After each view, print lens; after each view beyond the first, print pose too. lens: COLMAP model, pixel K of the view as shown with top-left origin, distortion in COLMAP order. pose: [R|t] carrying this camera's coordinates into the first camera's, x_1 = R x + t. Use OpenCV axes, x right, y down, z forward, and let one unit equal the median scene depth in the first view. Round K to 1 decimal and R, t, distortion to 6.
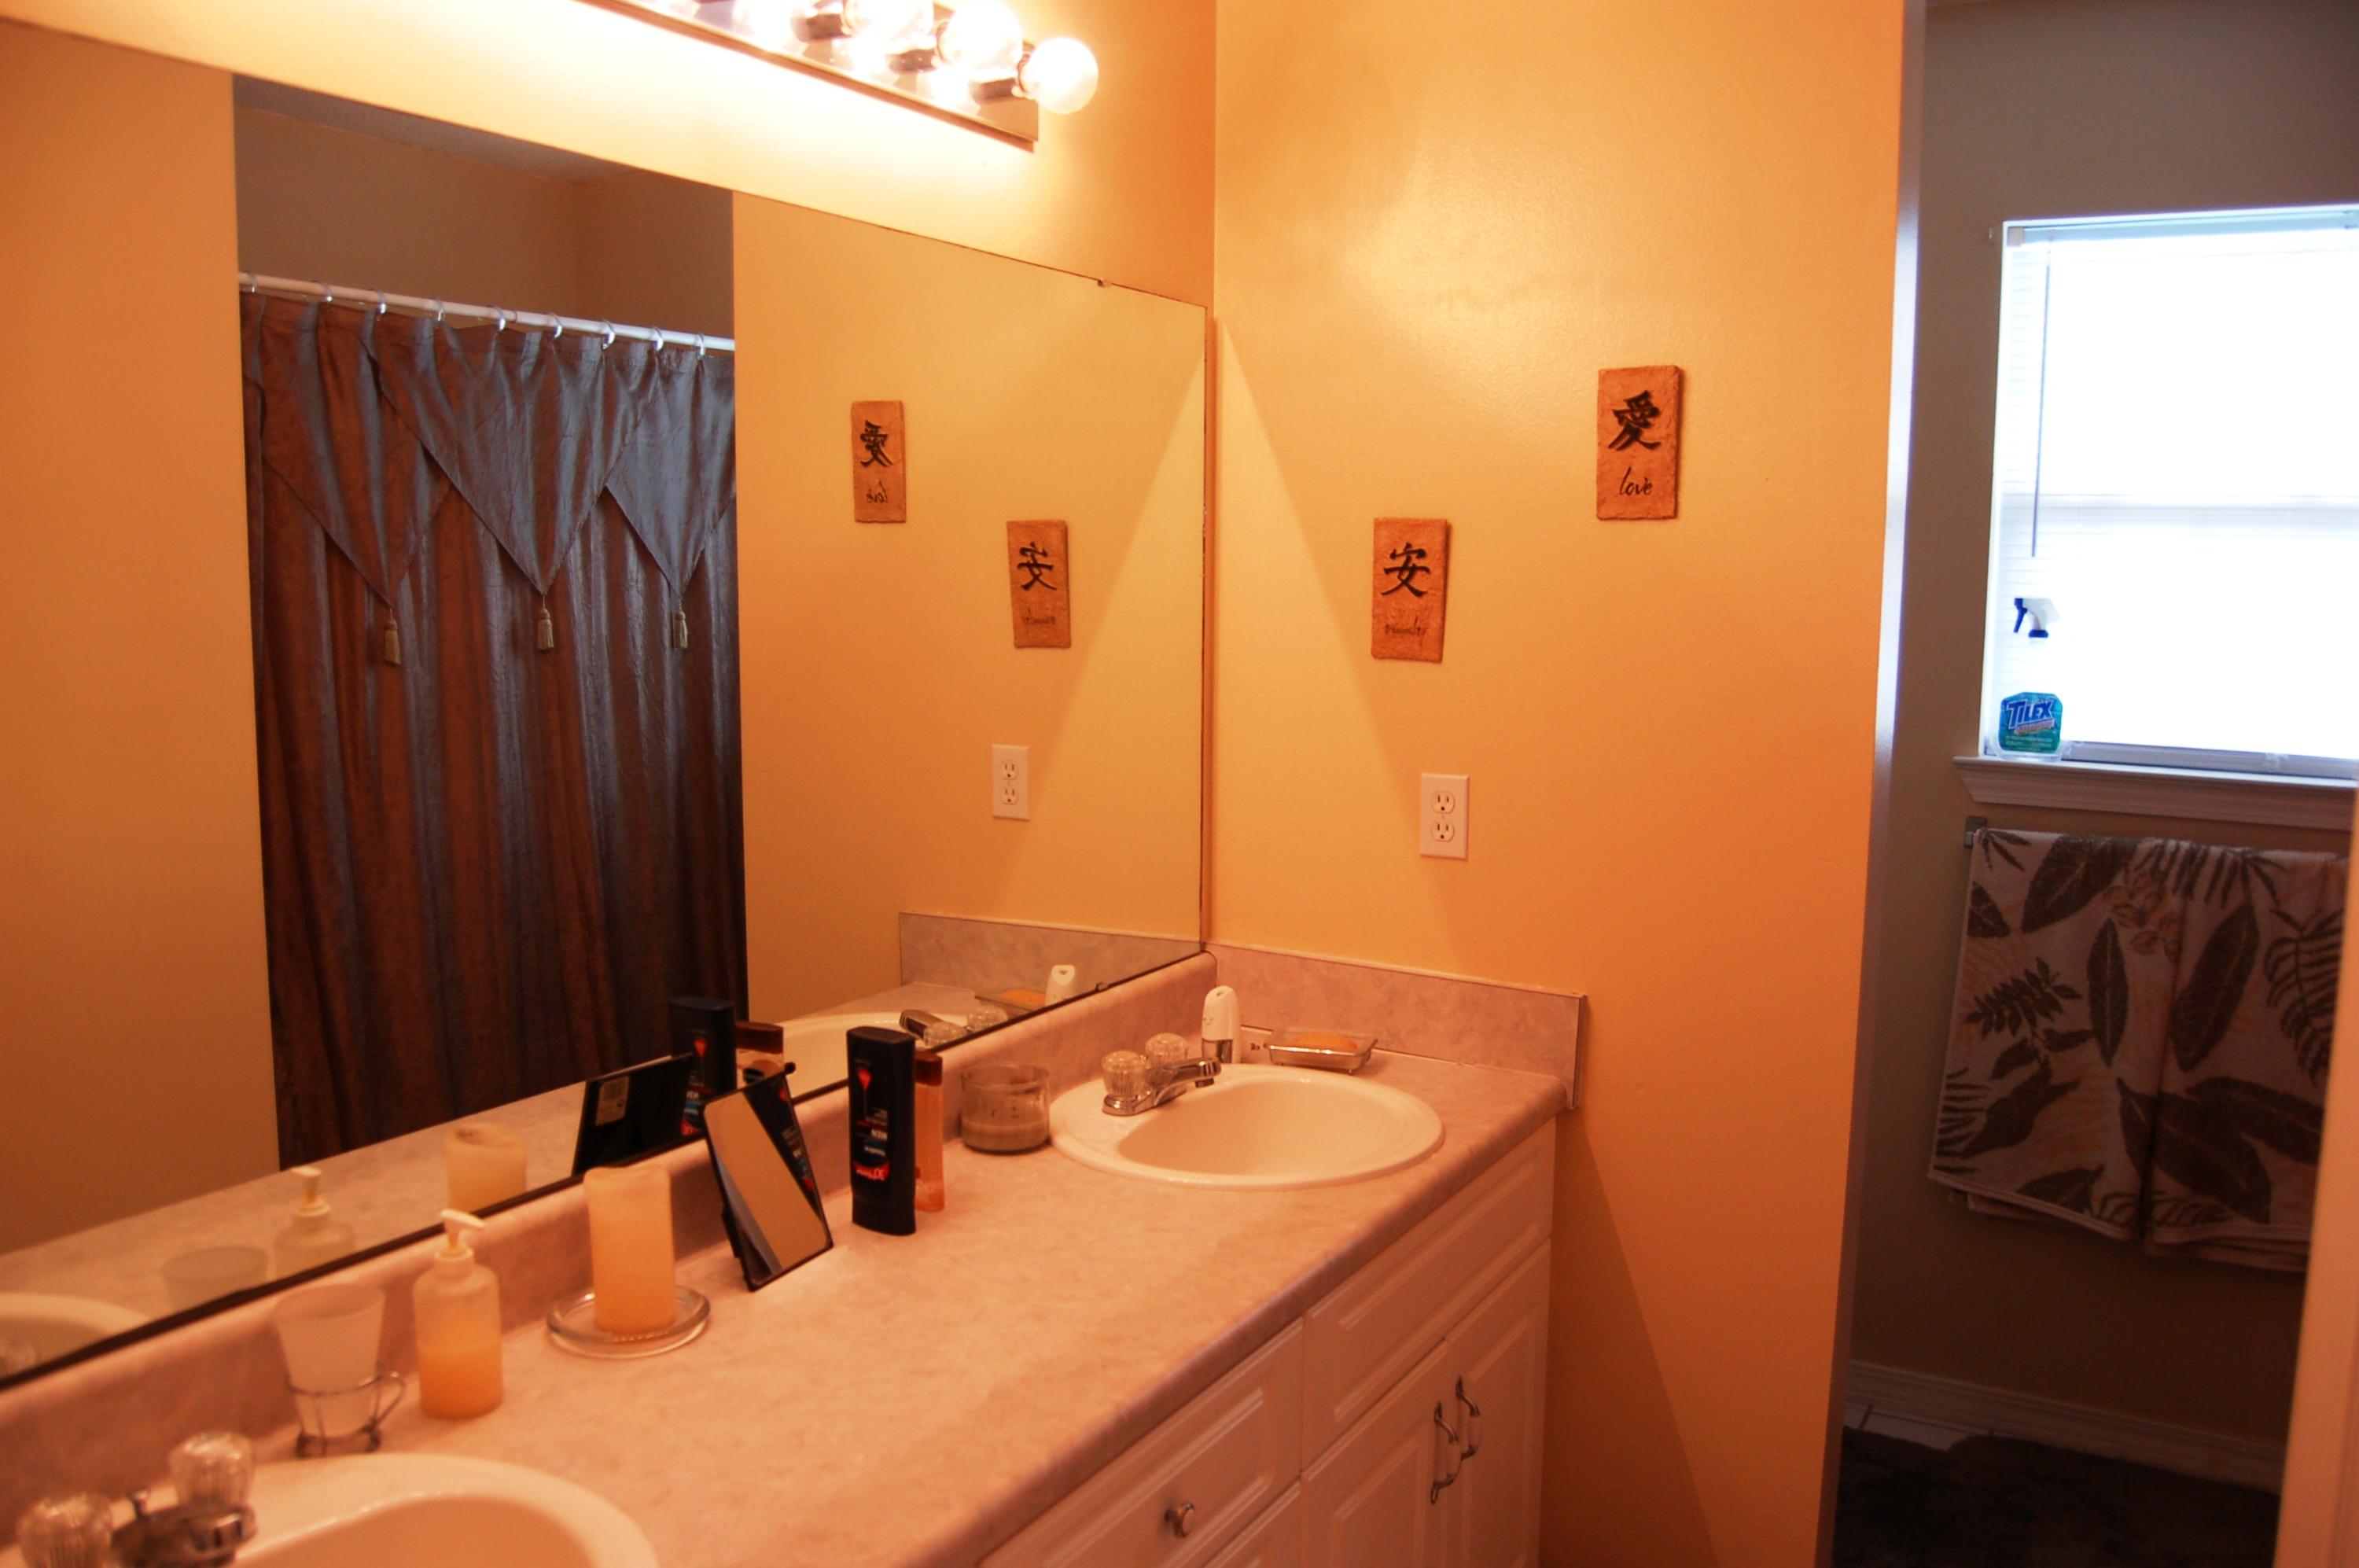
lens RADIAL K [[1862.4, 0, 1175.4], [0, 1862.4, 789.5], [0, 0, 1]] dist [-0.084844, 0.025816]
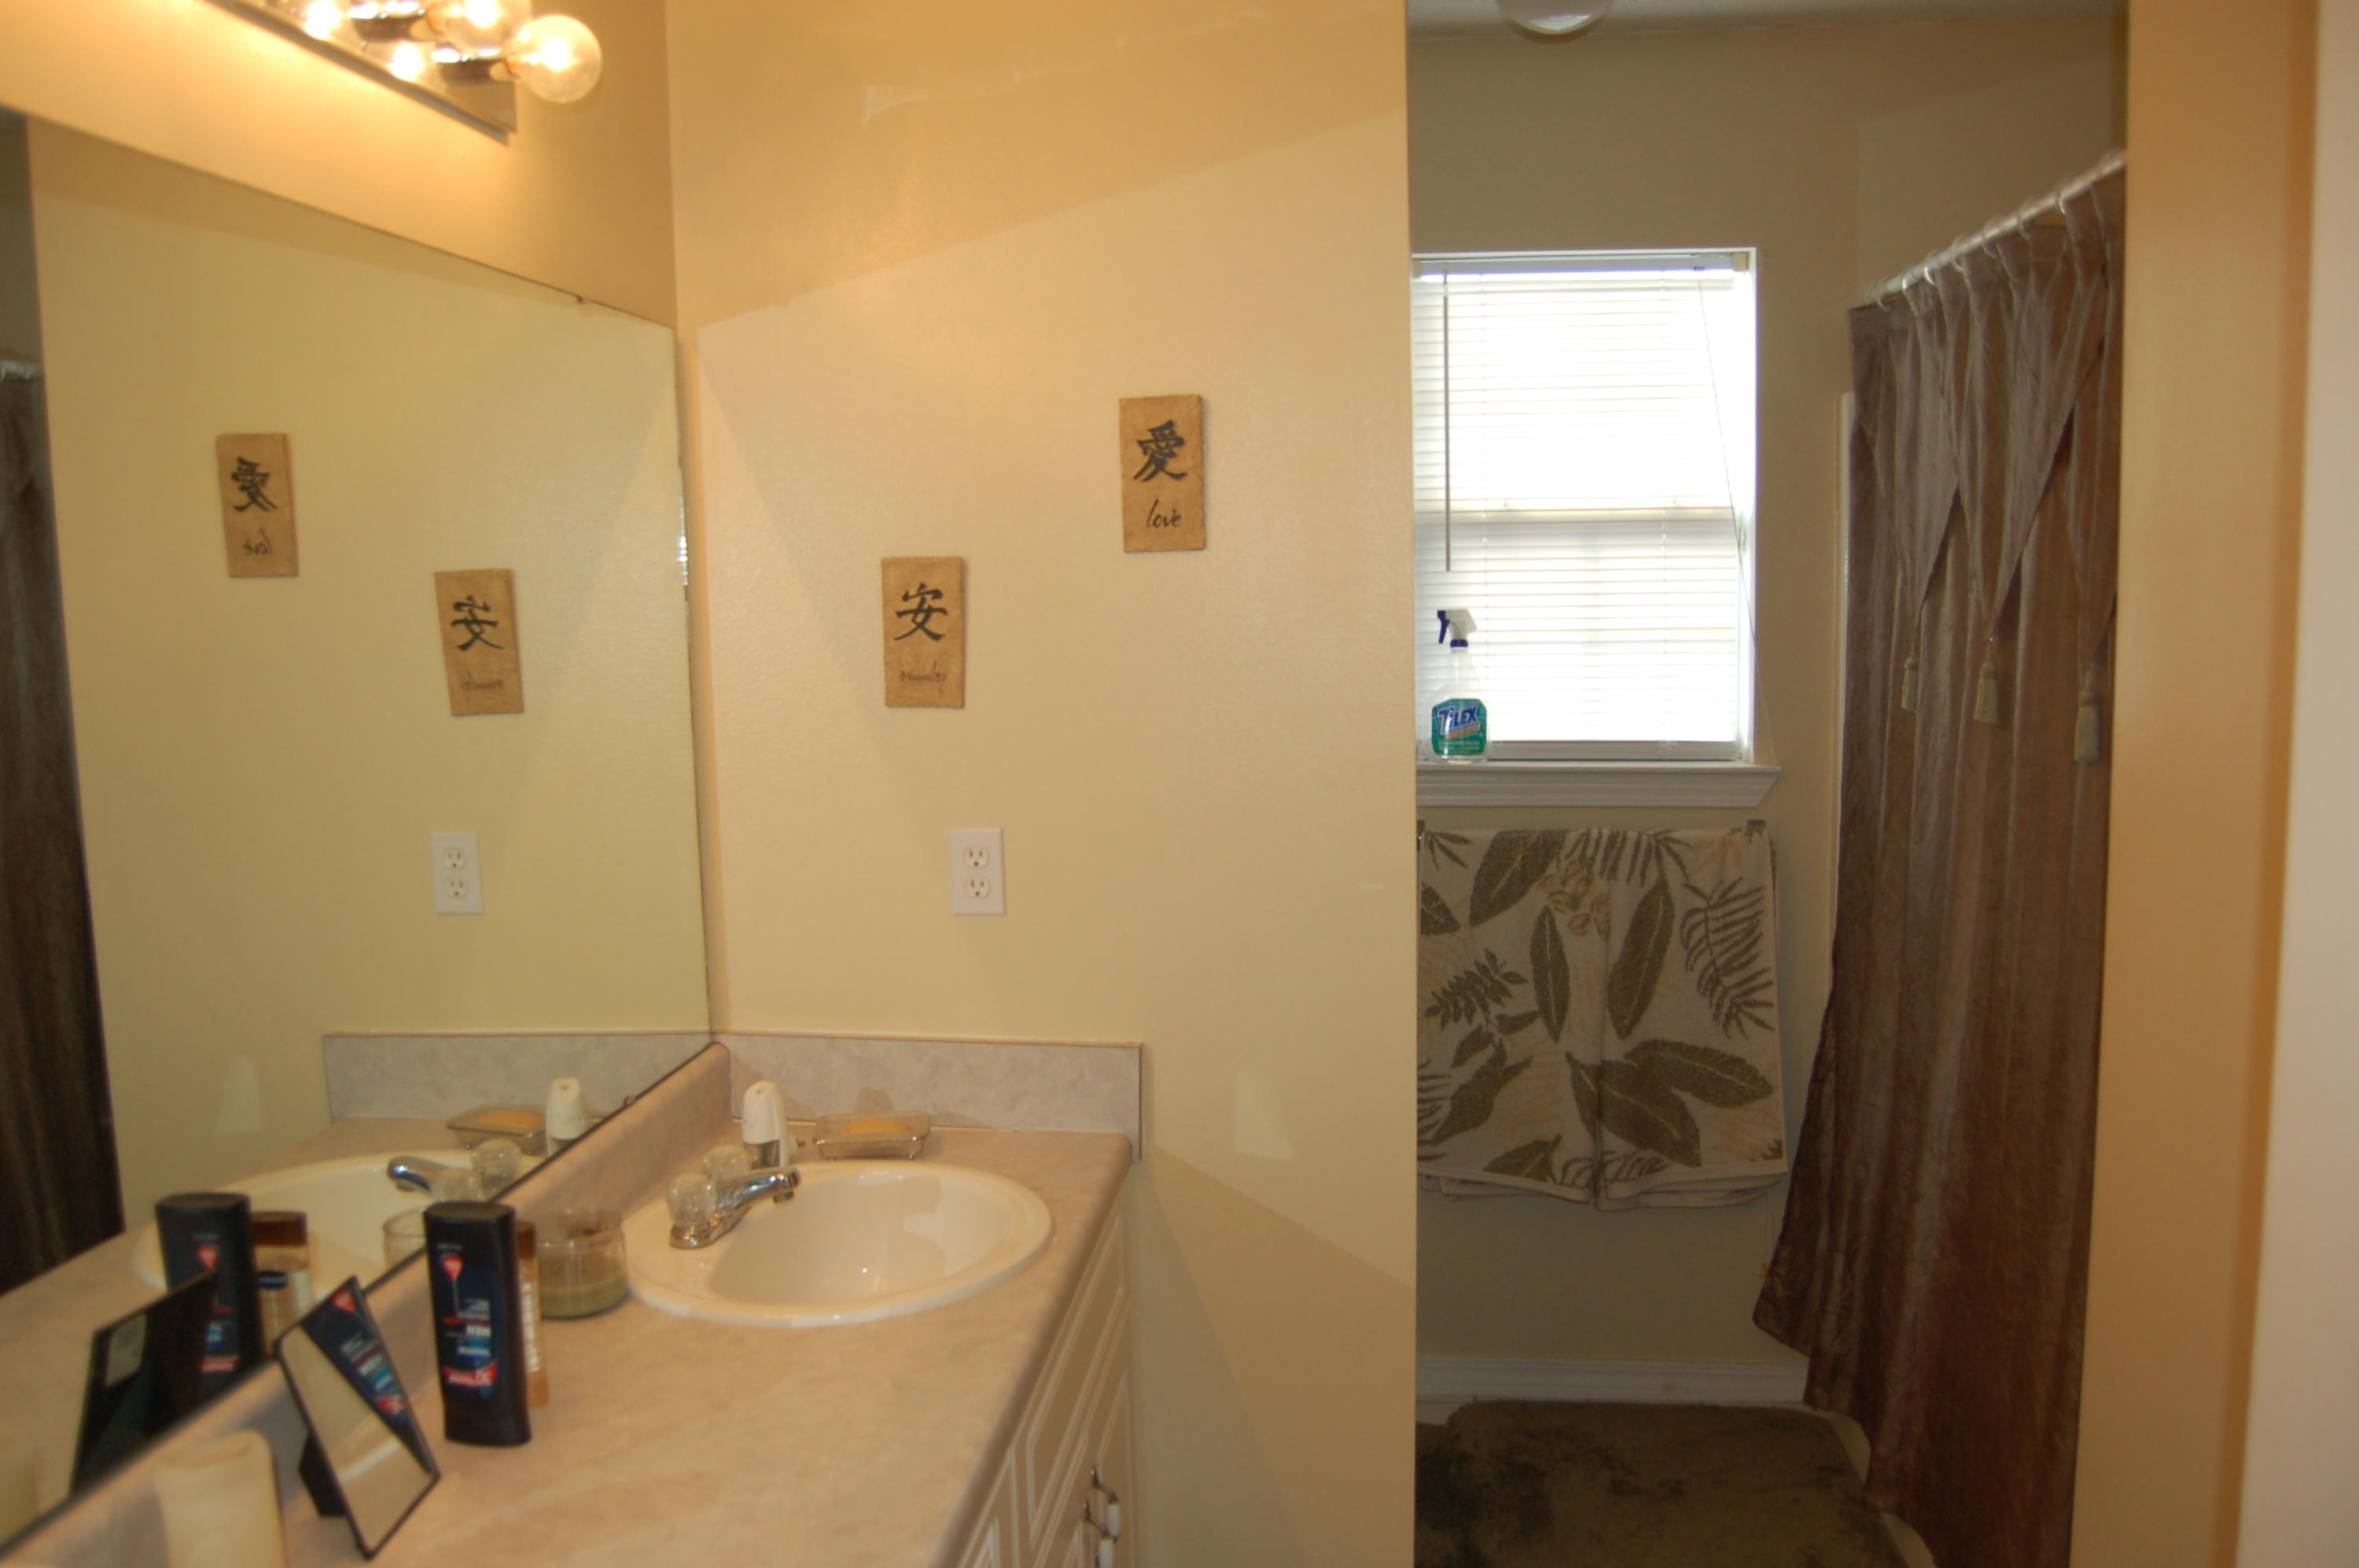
lens RADIAL K [[1862.4, 0, 1176.4], [0, 1862.4, 793.5], [0, 0, 1]] dist [-0.084844, 0.025816]
pose [[0.916395, -0.074892, 0.393207, -0.128664], [0.076977, 0.996978, 0.010489, -0.026598], [-0.392804, 0.020656, 0.919390, 0.091476]]
